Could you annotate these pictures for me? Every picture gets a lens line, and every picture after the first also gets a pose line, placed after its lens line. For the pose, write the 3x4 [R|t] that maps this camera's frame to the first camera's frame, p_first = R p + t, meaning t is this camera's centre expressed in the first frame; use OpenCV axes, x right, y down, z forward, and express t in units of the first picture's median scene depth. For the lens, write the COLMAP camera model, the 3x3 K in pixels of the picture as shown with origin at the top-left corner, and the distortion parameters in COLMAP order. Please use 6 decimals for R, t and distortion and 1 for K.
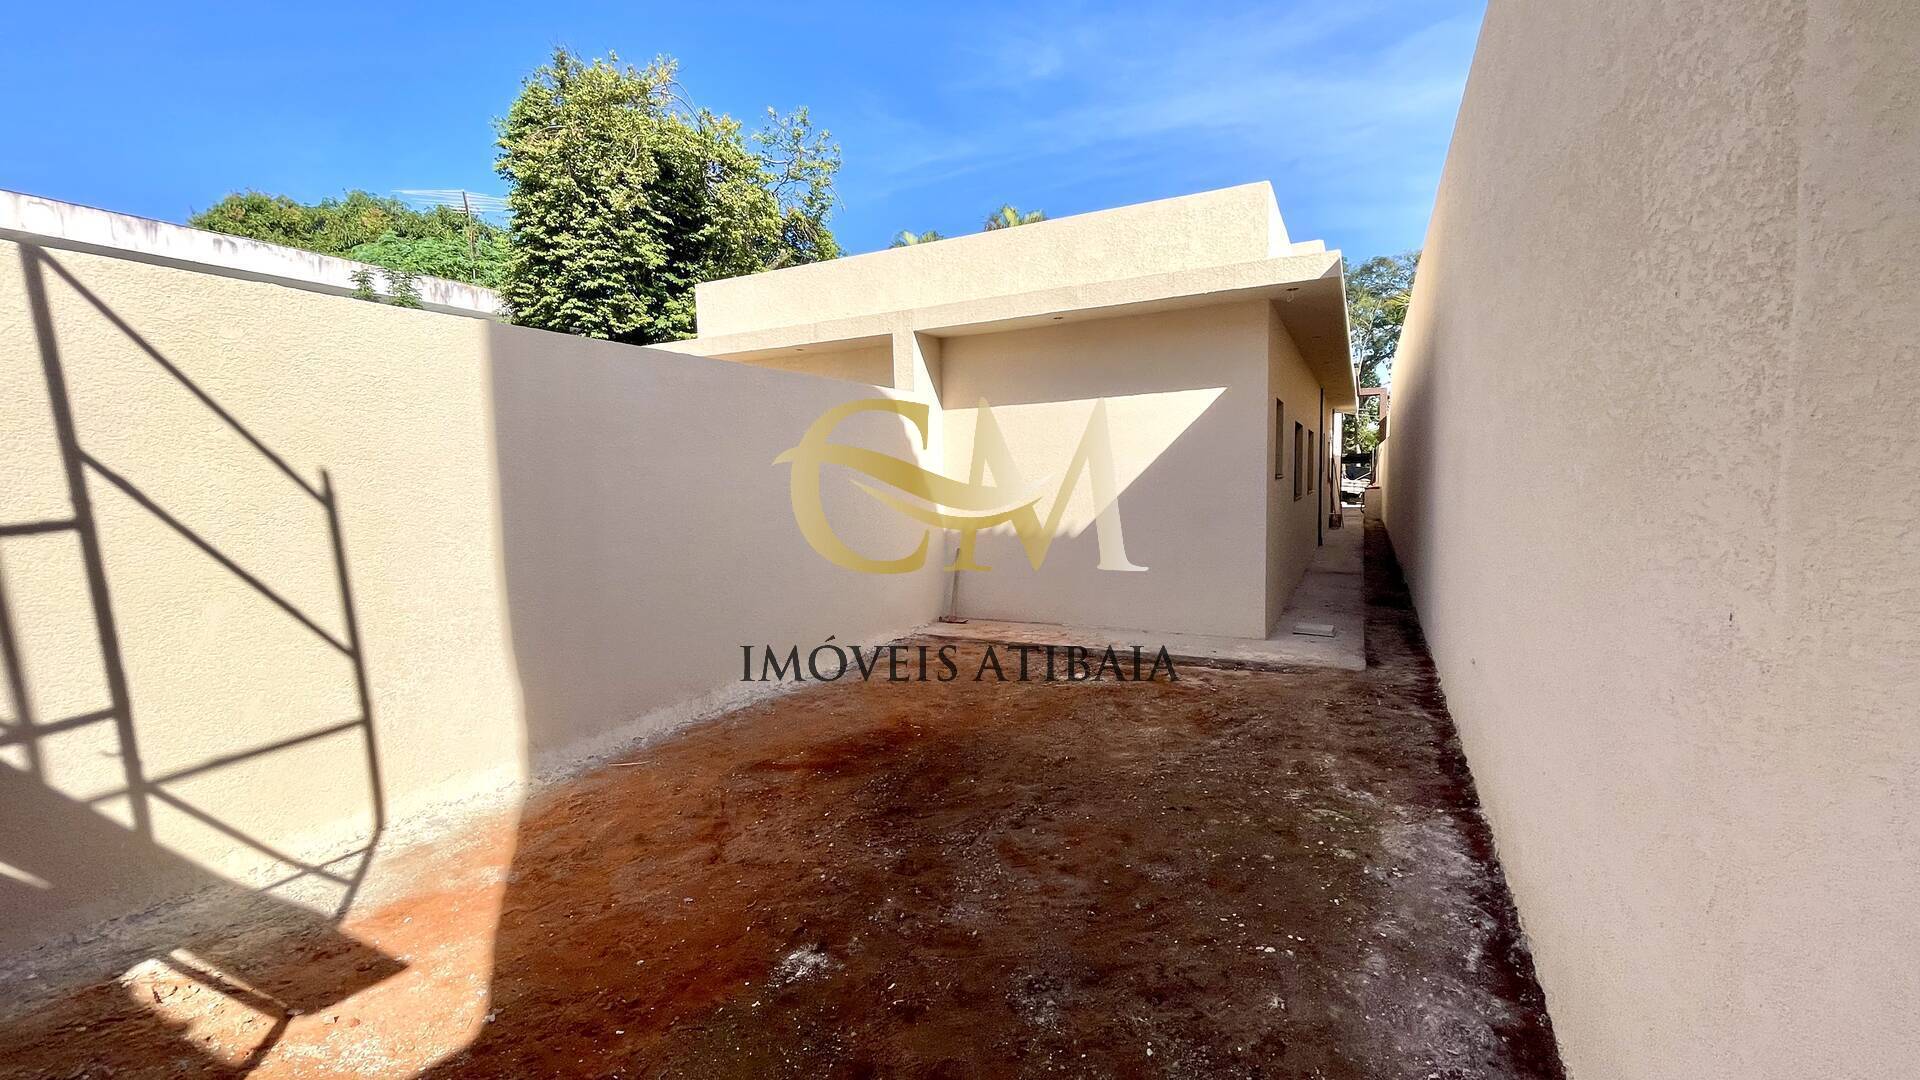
lens RADIAL K [[779.5, 0, 967.5], [0, 779.5, 539.5], [0, 0, 1]] dist [0.008519, 0.000647]
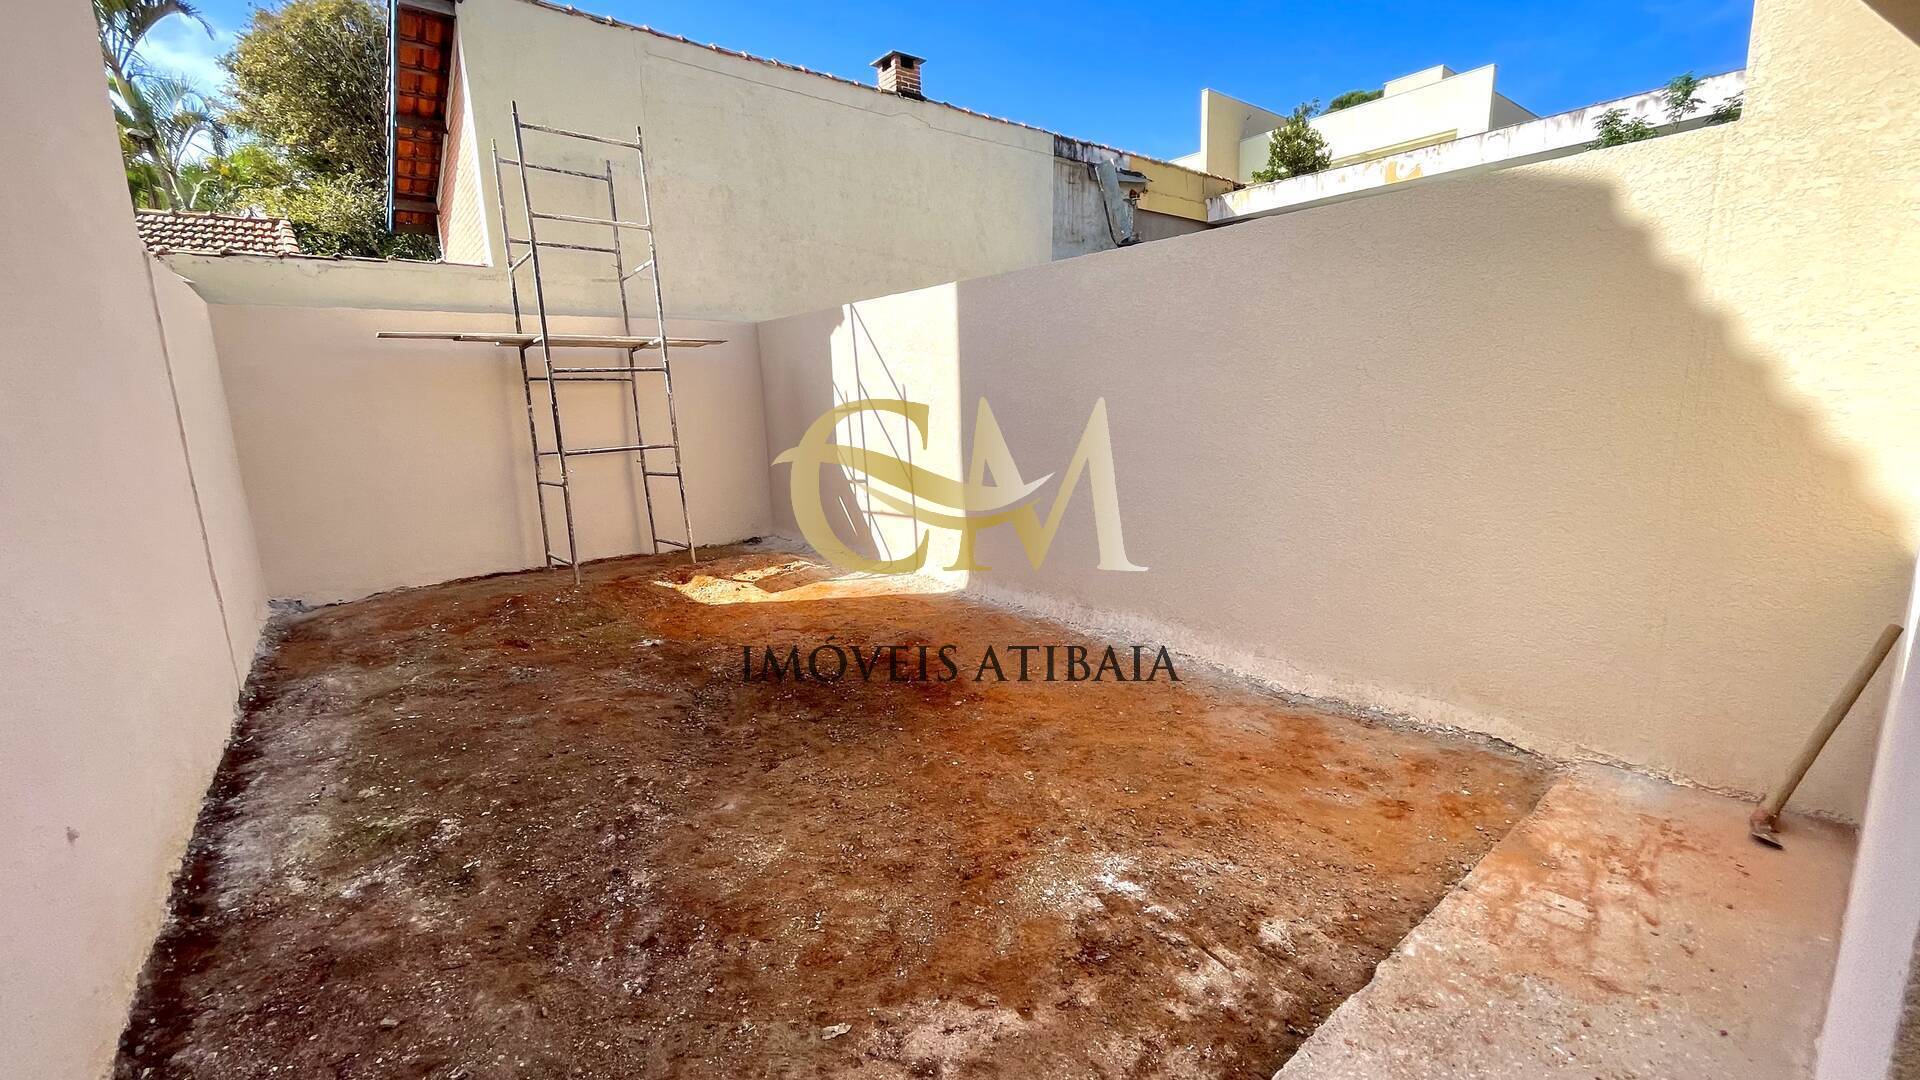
lens RADIAL K [[779.5, 0, 973.3], [0, 779.5, 552.4], [0, 0, 1]] dist [0.008519, 0.000647]
pose [[-0.409839, 0.216989, -0.885973, 1.116354], [-0.063528, 0.962145, 0.265032, -0.262011], [0.909943, 0.164905, -0.380540, 2.294856]]
